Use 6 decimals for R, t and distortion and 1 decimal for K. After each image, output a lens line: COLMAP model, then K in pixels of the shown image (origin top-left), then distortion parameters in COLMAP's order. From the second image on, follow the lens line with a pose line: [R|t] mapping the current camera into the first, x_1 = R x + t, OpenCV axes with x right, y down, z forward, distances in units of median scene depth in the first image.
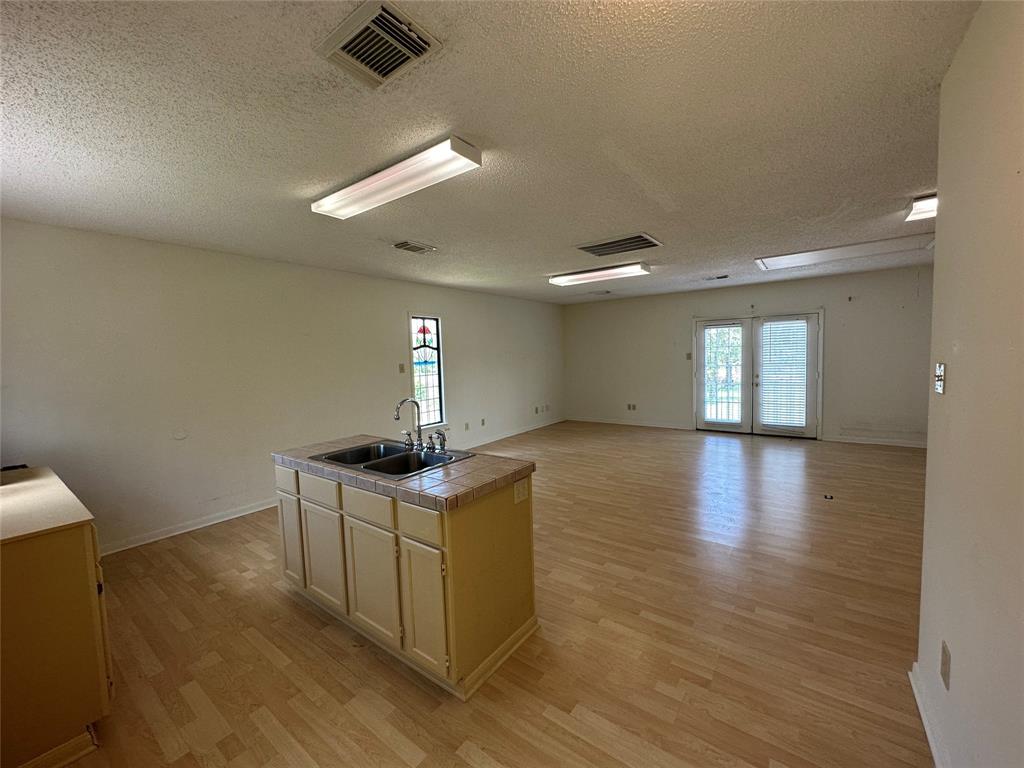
lens RADIAL K [[408.2, 0, 513.1], [0, 408.2, 383.4], [0, 0, 1]] dist [-0.002588, 0.000648]
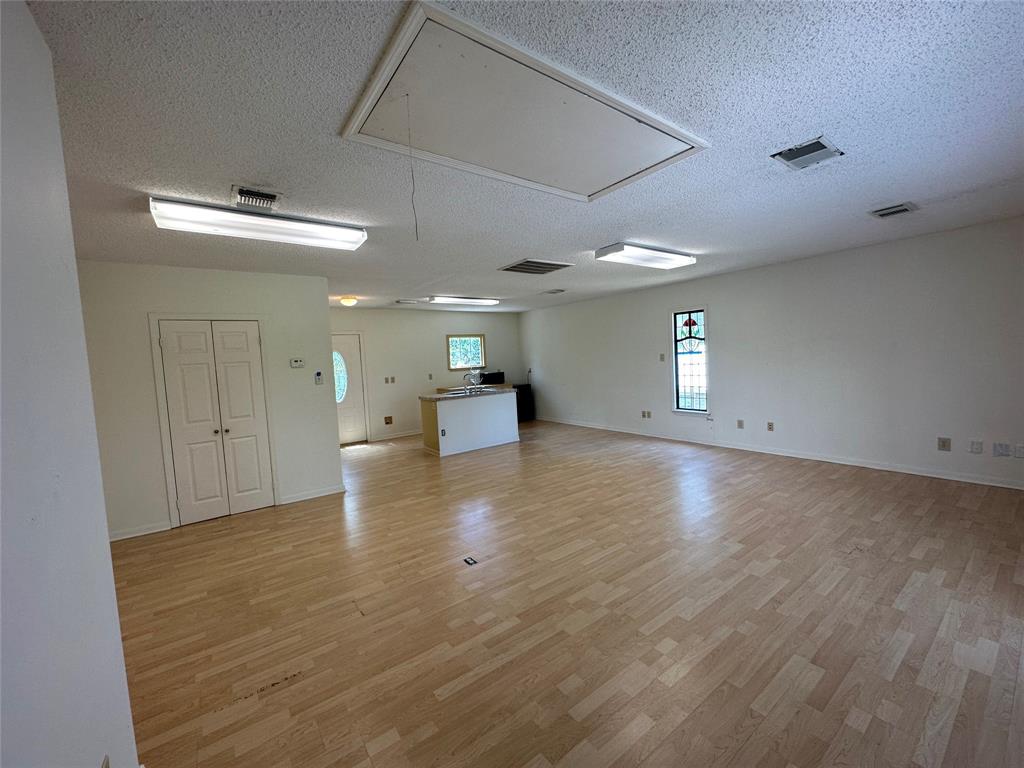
lens RADIAL K [[408.2, 0, 513.3], [0, 408.2, 380.6], [0, 0, 1]] dist [-0.002588, 0.000648]
pose [[-0.291917, 0.100395, -0.951160, 1.478578], [-0.008033, 0.994183, 0.107402, -0.137734], [0.956410, 0.038993, -0.289412, 1.322382]]
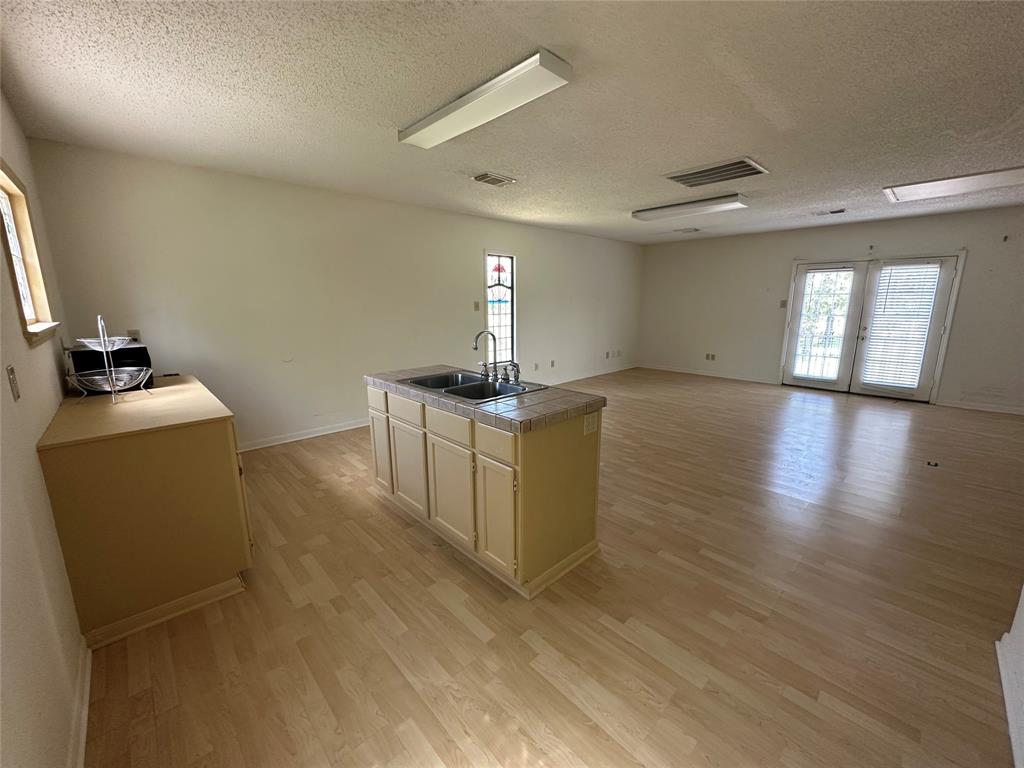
lens RADIAL K [[408.2, 0, 513.5], [0, 408.2, 383.1], [0, 0, 1]] dist [-0.002588, 0.000648]
pose [[0.985123, 0.061942, -0.160300, -0.007436], [-0.040056, 0.989854, 0.136324, 0.015956], [0.167118, -0.127874, 0.977609, -0.015525]]
